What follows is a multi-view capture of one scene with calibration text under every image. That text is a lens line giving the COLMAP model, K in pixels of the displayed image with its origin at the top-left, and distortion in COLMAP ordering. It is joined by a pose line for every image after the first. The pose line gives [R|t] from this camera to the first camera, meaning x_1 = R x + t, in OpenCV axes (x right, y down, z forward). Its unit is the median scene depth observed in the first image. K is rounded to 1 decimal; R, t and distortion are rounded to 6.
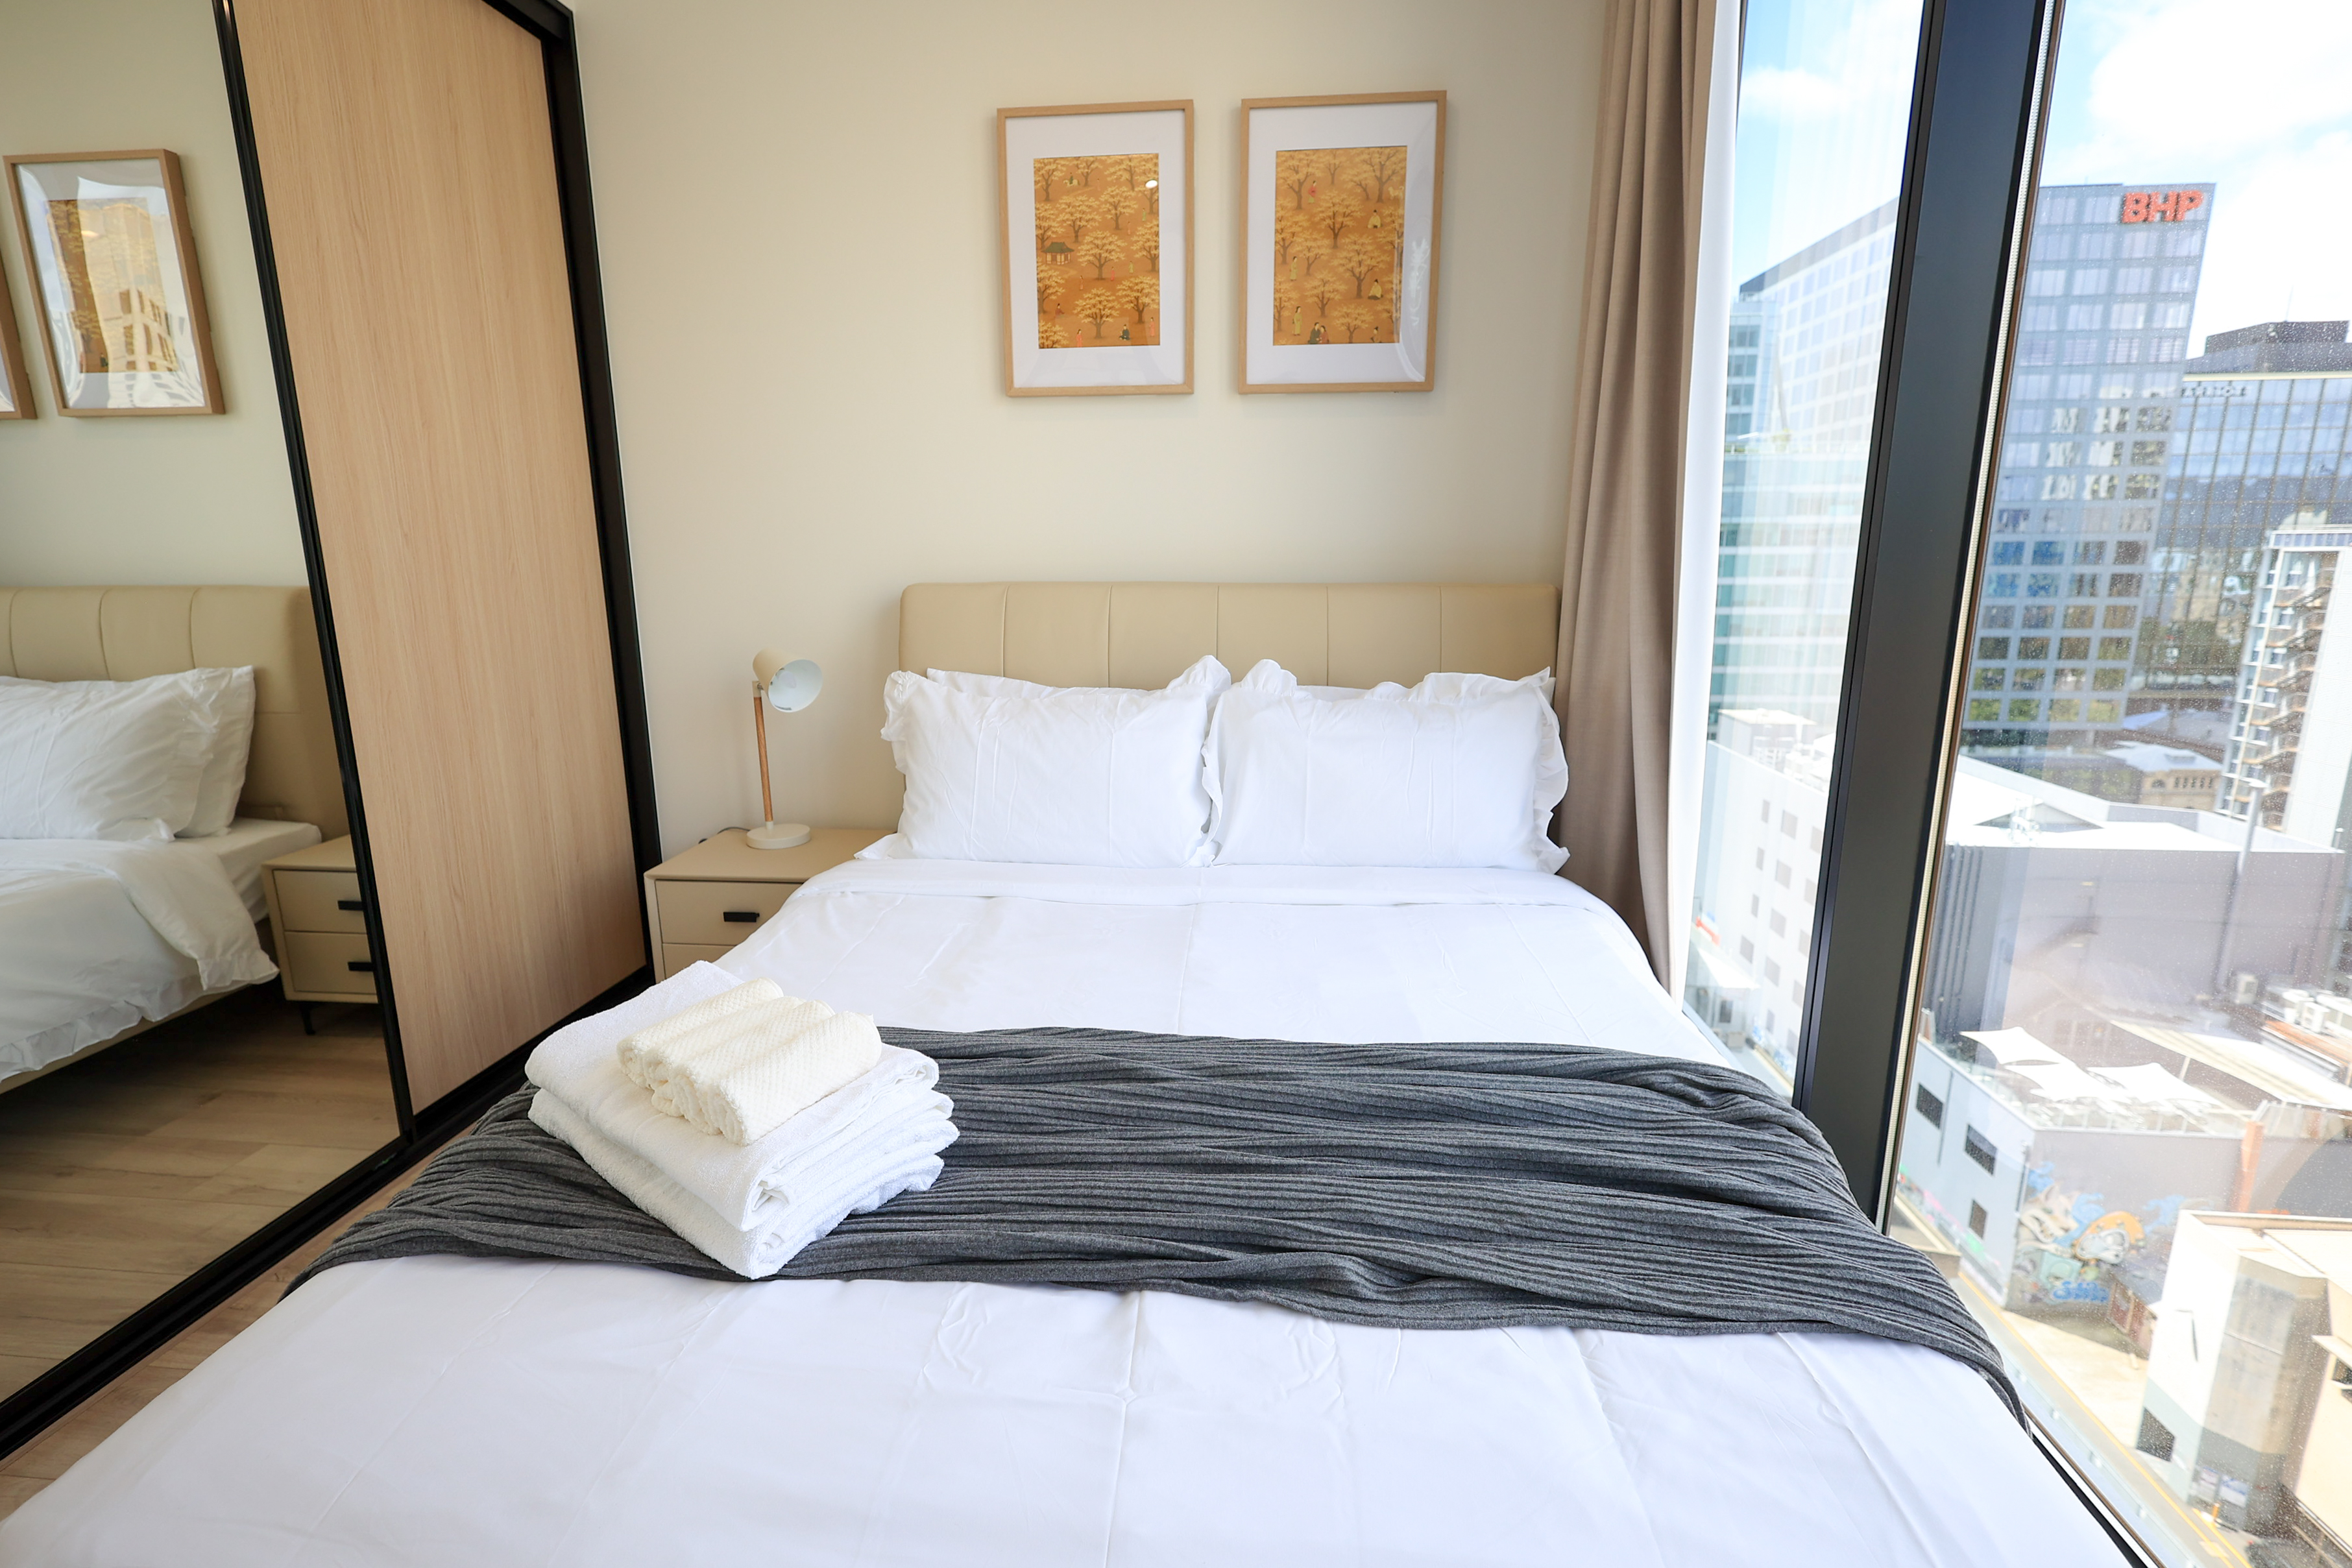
lens RADIAL K [[1088.0, 0, 1176.7], [0, 1088.0, 781.0], [0, 0, 1]] dist [-0.000254, 0.001379]
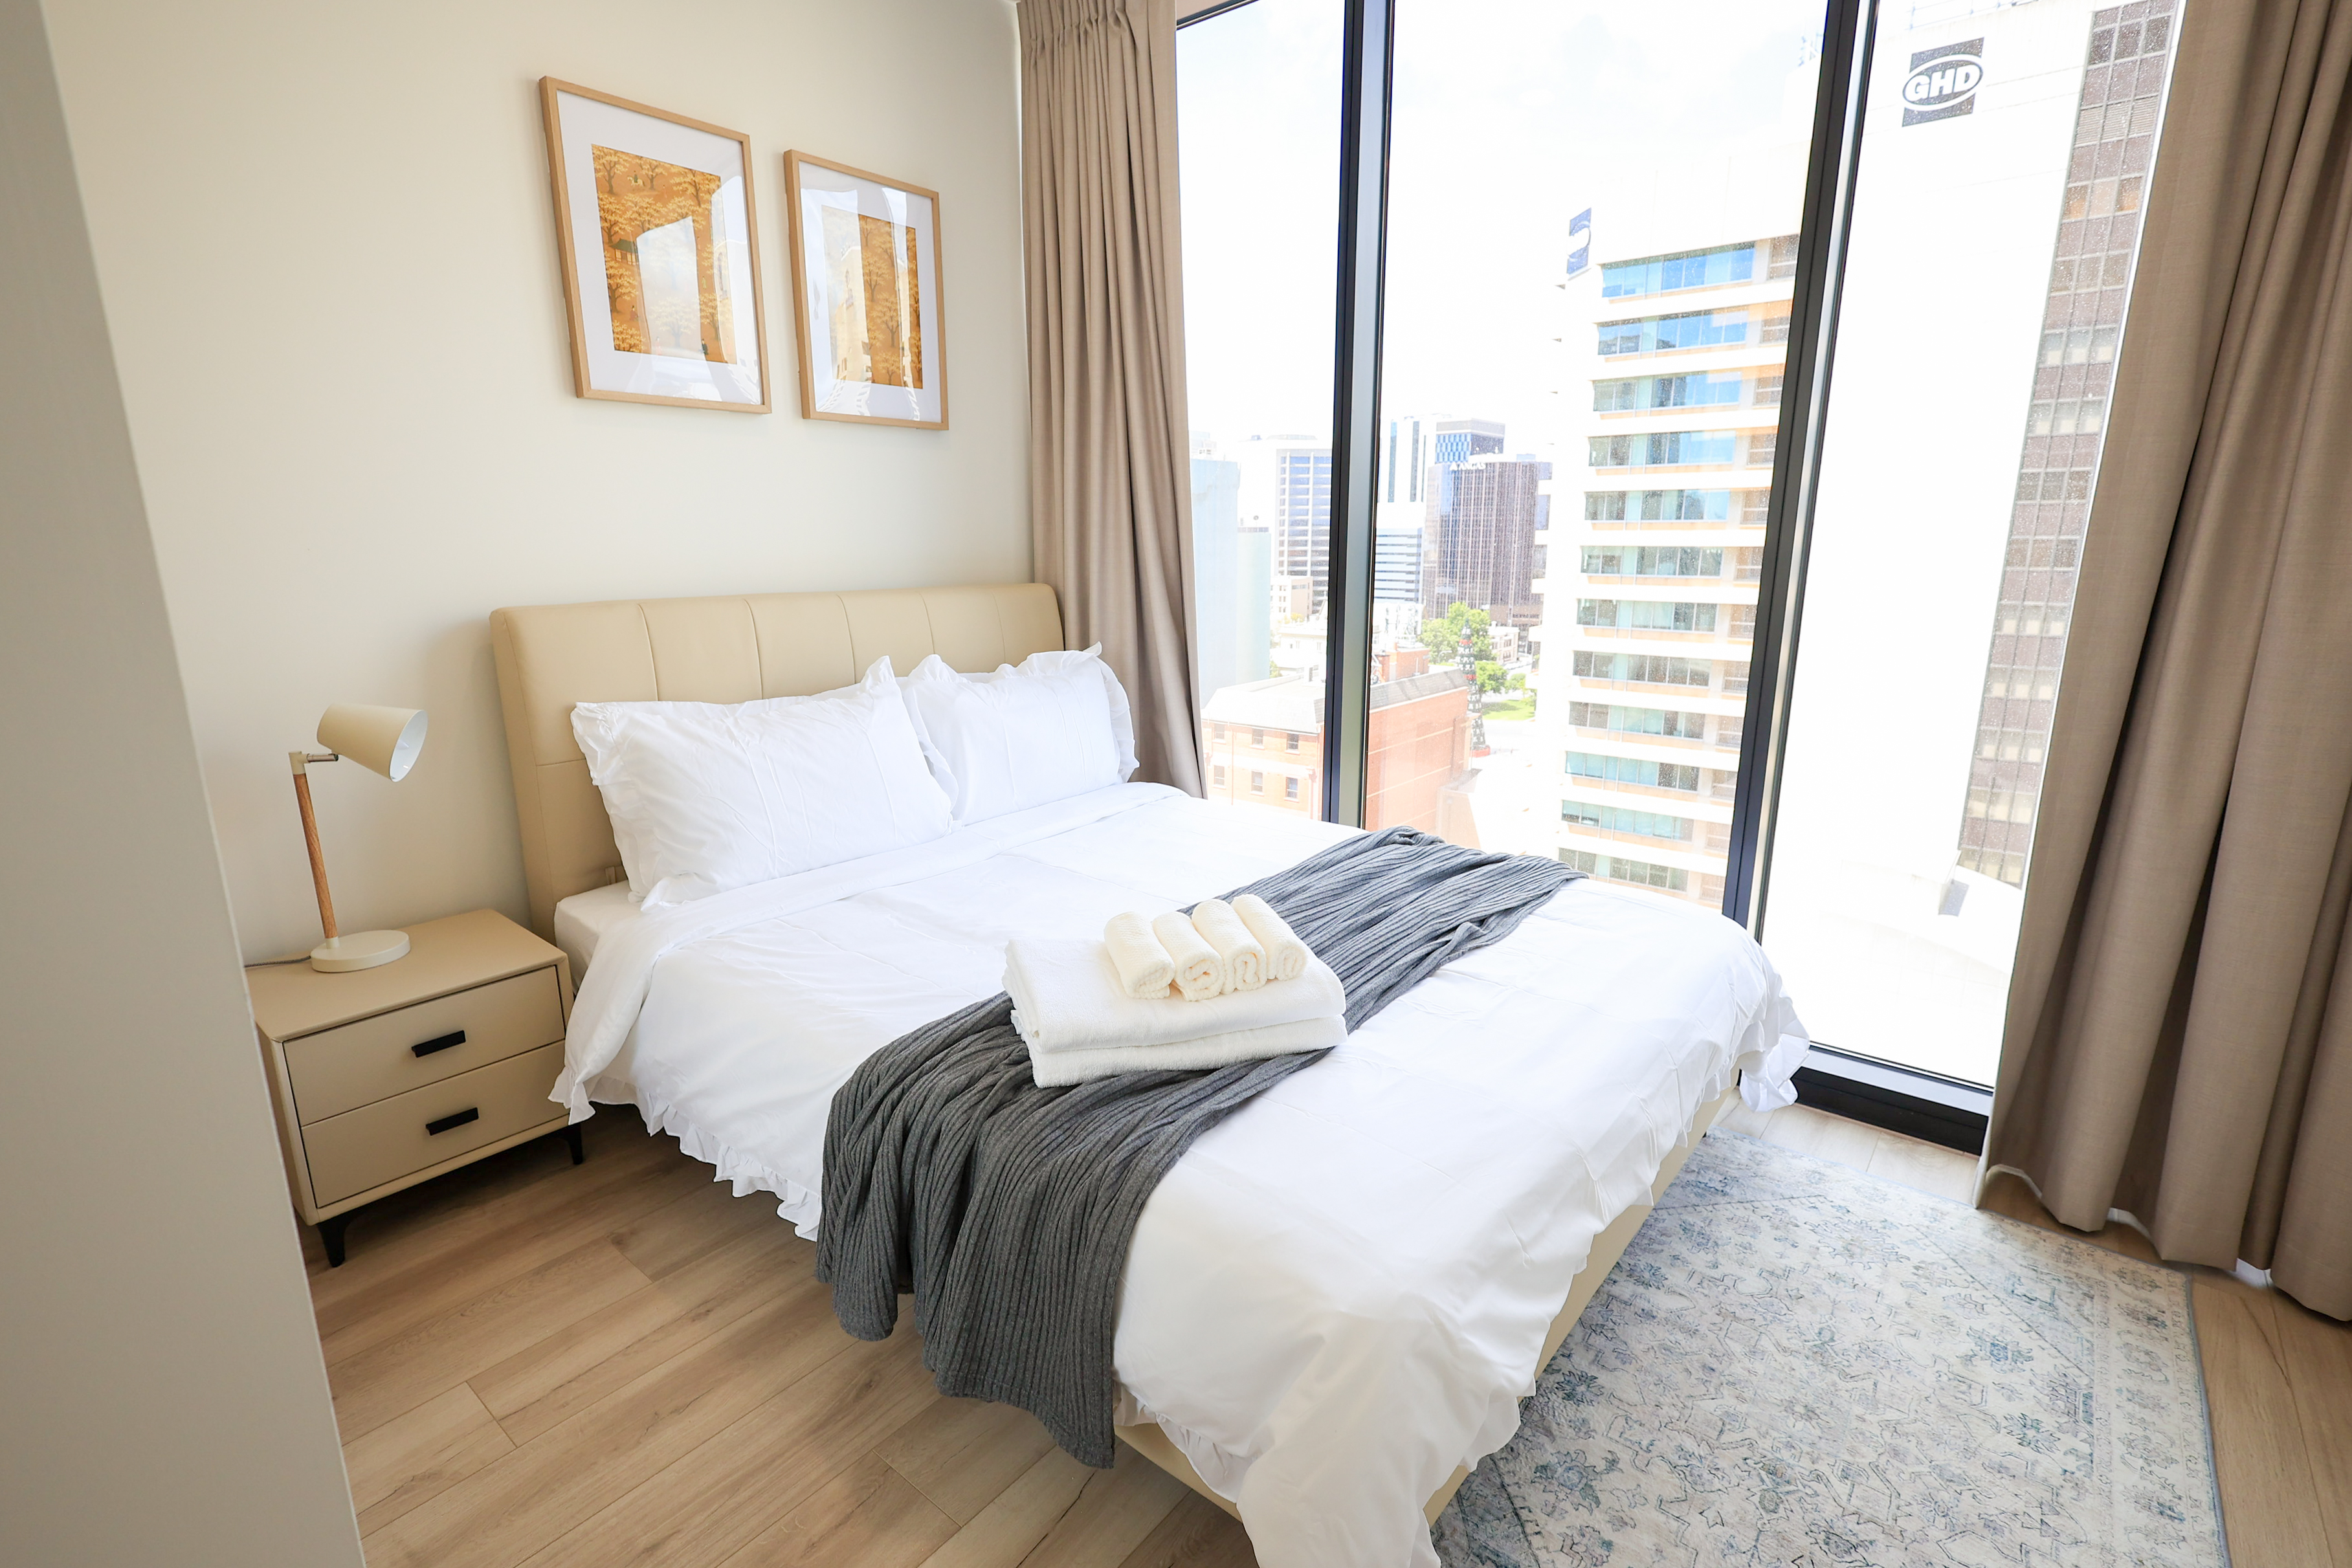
lens RADIAL K [[1088.0, 0, 1177.8], [0, 1088.0, 784.0], [0, 0, 1]] dist [-0.000254, 0.001379]
pose [[0.560228, -0.183455, 0.807768, -0.717187], [0.176616, 0.979197, 0.099896, -0.043121], [-0.809290, 0.086700, 0.580975, 0.105420]]
